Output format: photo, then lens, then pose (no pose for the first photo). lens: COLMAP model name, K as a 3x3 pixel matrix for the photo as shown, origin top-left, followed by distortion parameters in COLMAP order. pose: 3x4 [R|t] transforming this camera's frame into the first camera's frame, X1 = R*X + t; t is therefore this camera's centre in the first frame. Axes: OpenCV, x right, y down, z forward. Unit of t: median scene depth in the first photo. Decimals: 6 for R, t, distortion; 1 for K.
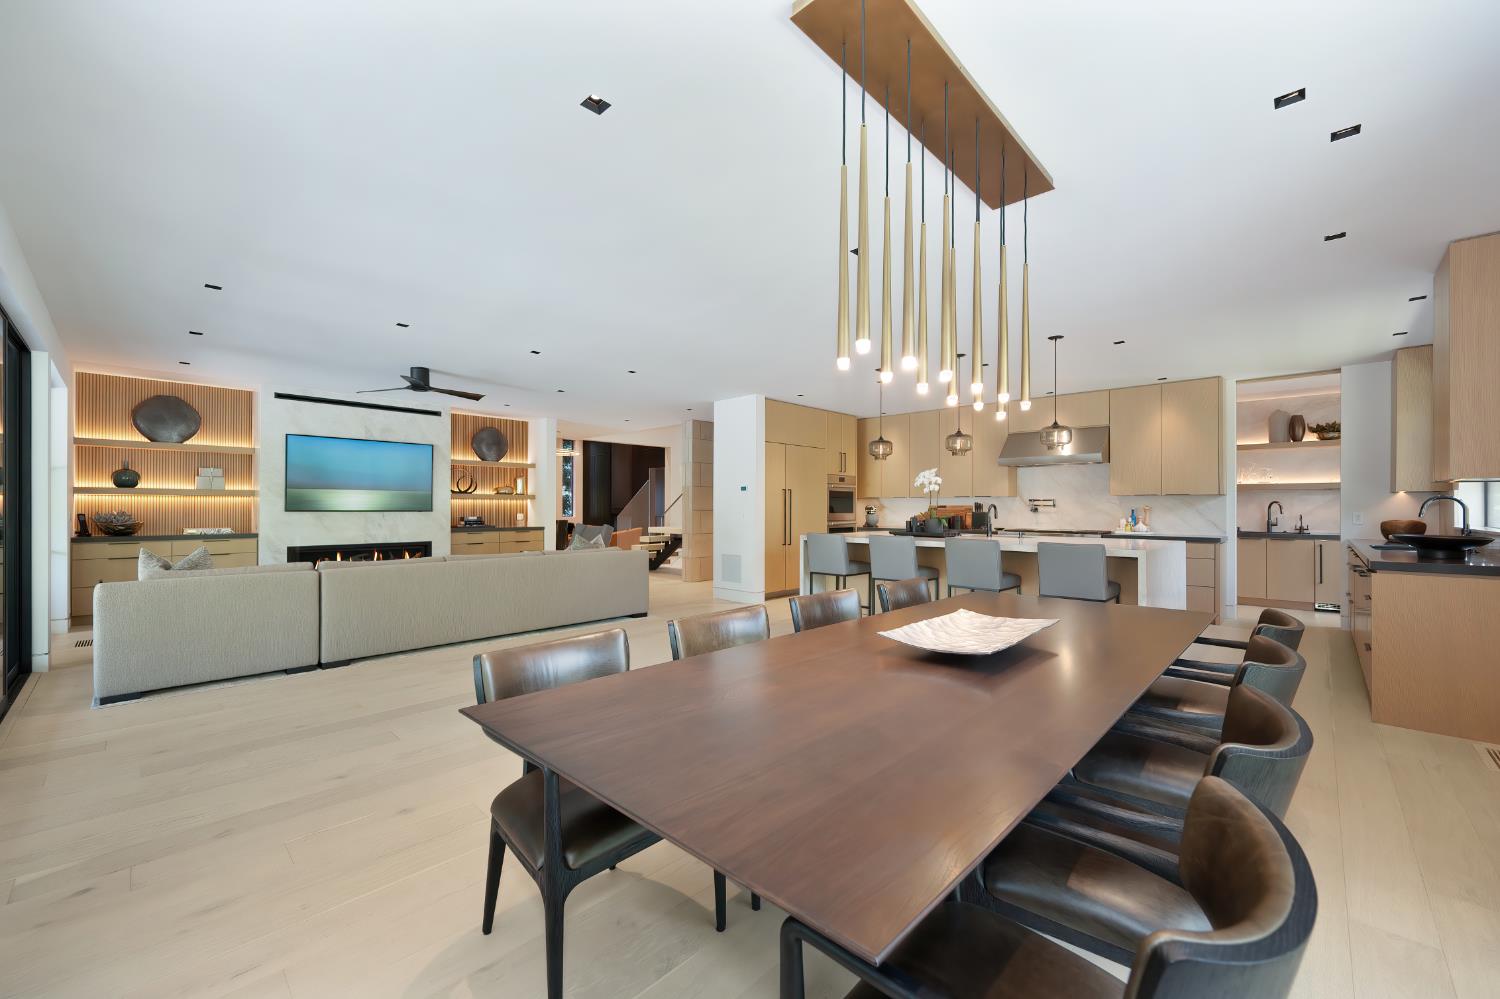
lens RADIAL K [[614.5, 0, 747.3], [0, 614.5, 505.5], [0, 0, 1]] dist [0.000517, 0.000020]
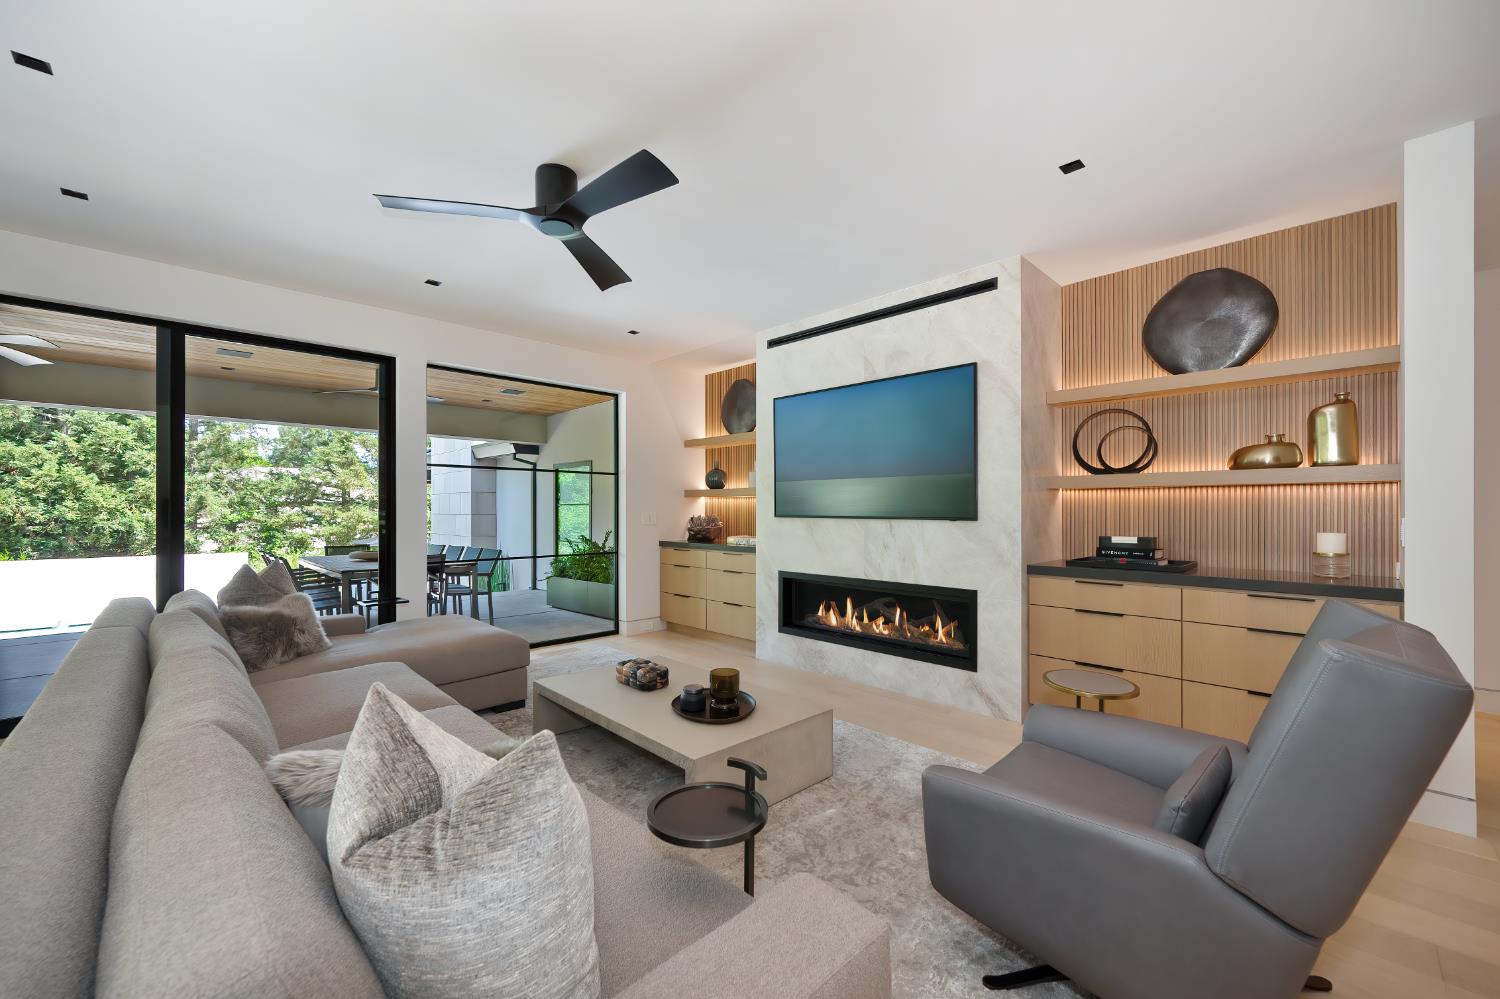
lens RADIAL K [[593.4, 0, 755.5], [0, 593.4, 506.7], [0, 0, 1]] dist [-0.000127, -0.000198]
pose [[-0.016352, -0.011260, -0.999803, -0.107033], [-0.001033, 0.999936, -0.011244, 0.005507], [0.999866, 0.000849, -0.016363, 0.897626]]
